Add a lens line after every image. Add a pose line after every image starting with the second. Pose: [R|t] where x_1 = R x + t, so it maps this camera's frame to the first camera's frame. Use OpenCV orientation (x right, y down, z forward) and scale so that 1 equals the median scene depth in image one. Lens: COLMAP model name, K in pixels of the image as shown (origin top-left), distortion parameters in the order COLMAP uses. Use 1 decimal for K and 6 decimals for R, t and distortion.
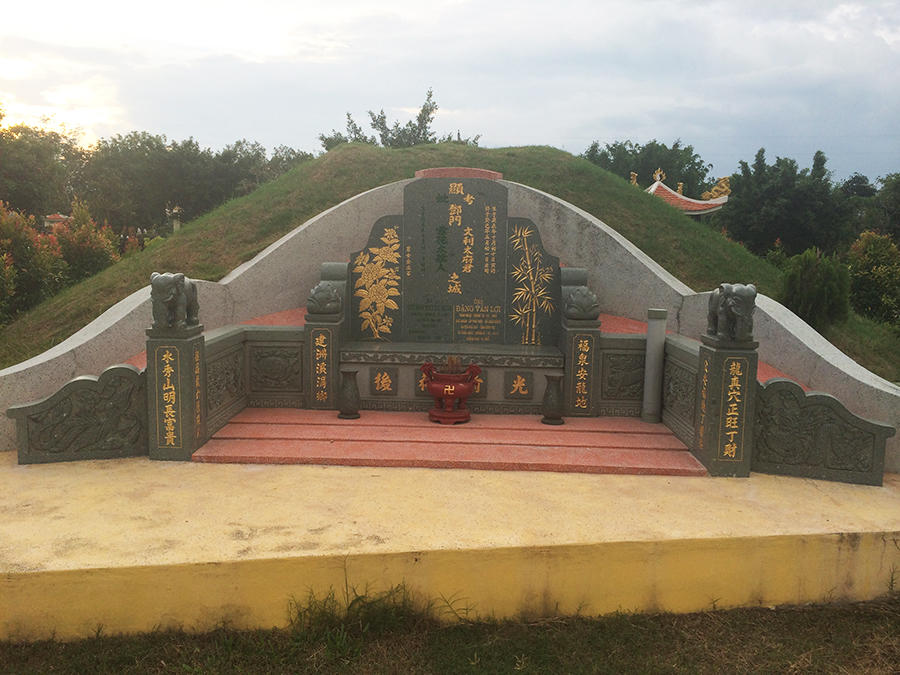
lens RADIAL K [[770.9, 0, 447.8], [0, 770.9, 337.2], [0, 0, 1]] dist [0.074885, -0.090604]
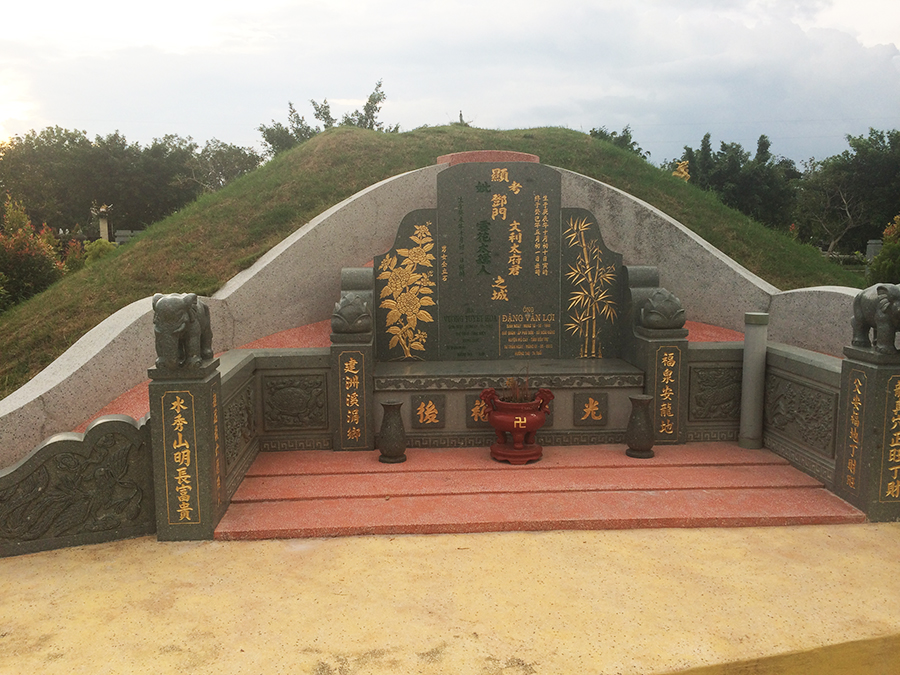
lens RADIAL K [[770.9, 0, 448.8], [0, 770.9, 338.6], [0, 0, 1]] dist [0.074885, -0.090604]
pose [[0.996027, -0.037459, 0.080785, -0.124865], [0.036479, 0.999242, 0.013577, -0.031149], [-0.081232, -0.010576, 0.996639, 0.181213]]
